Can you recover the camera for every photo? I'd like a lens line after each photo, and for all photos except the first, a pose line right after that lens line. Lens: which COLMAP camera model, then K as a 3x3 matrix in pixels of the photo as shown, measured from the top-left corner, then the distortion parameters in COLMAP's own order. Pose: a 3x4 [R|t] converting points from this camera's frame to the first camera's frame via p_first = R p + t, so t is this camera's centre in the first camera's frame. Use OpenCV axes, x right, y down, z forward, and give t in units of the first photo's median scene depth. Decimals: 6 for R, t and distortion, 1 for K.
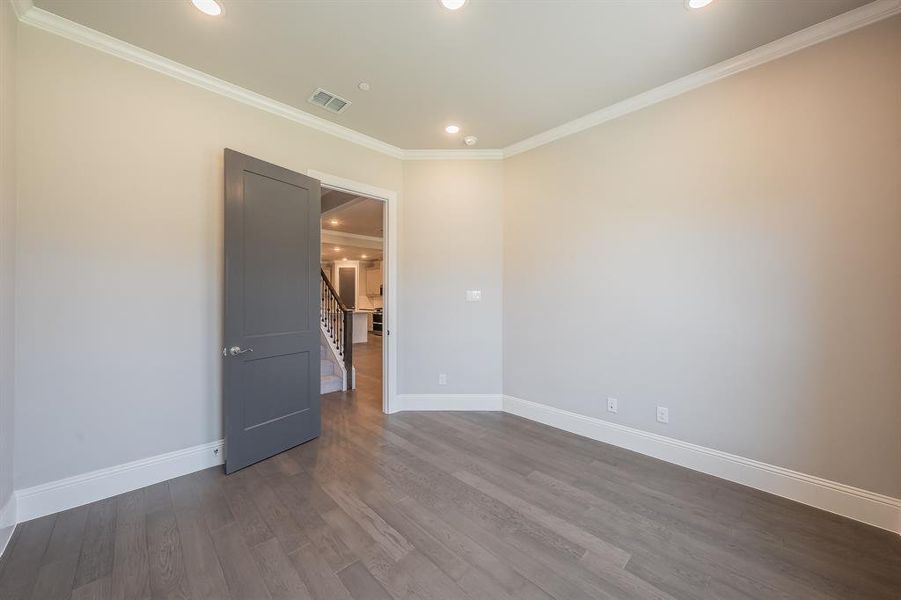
lens RADIAL K [[325.7, 0, 446.2], [0, 325.7, 298.1], [0, 0, 1]] dist [-0.001414, 0.000239]
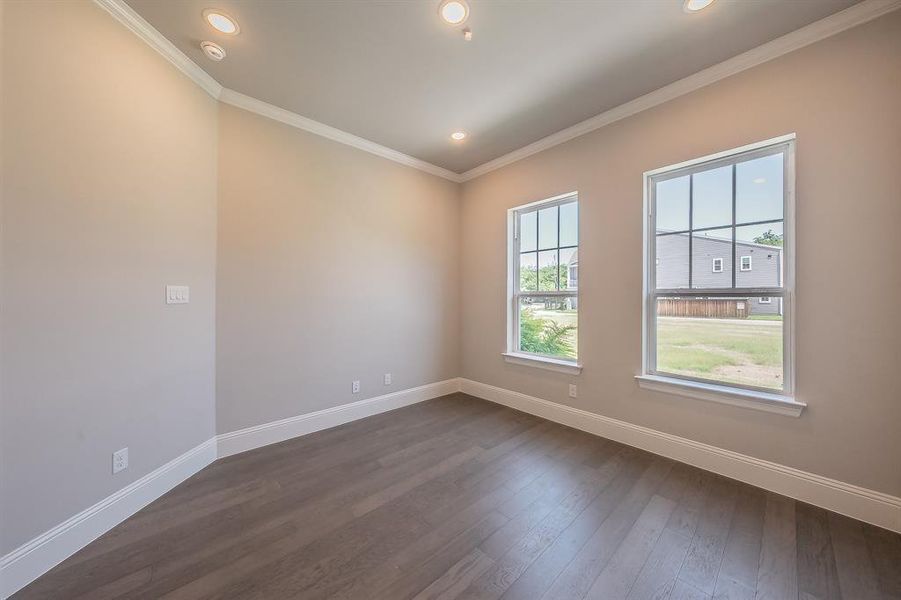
lens RADIAL K [[317.0, 0, 444.0], [0, 317.0, 295.9], [0, 0, 1]] dist [-0.000453, -0.000070]
pose [[0.031319, -0.000779, 0.999509, -0.726822], [0.001994, 0.999998, 0.000716, -0.005759], [-0.999507, 0.001971, 0.031321, 0.725066]]
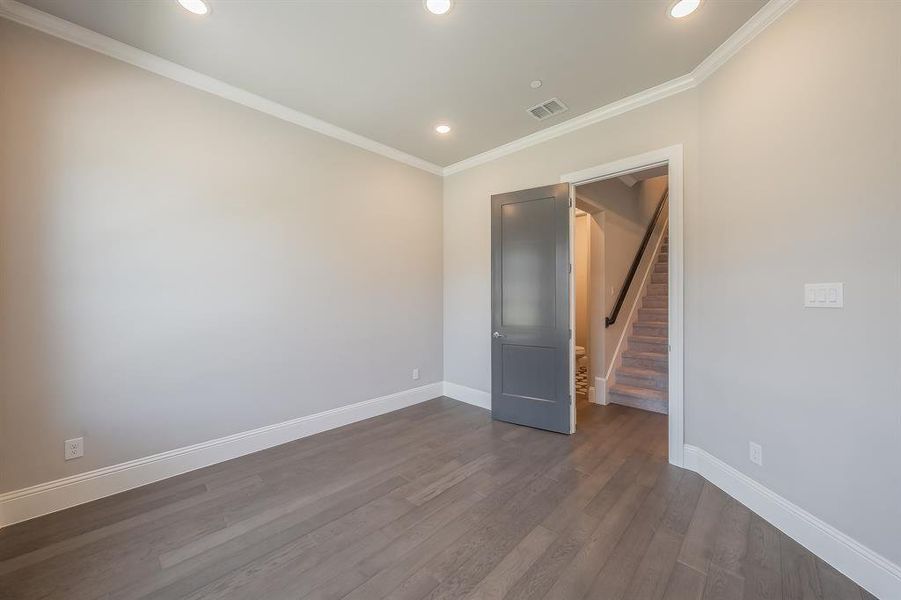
lens RADIAL K [[325.7, 0, 443.8], [0, 325.7, 297.4], [0, 0, 1]] dist [-0.001414, 0.000239]
pose [[0.029311, 0.002768, -0.999567, 0.749592], [-0.004640, 0.999986, 0.002633, -0.005073], [0.999560, 0.004561, 0.029324, 0.713913]]
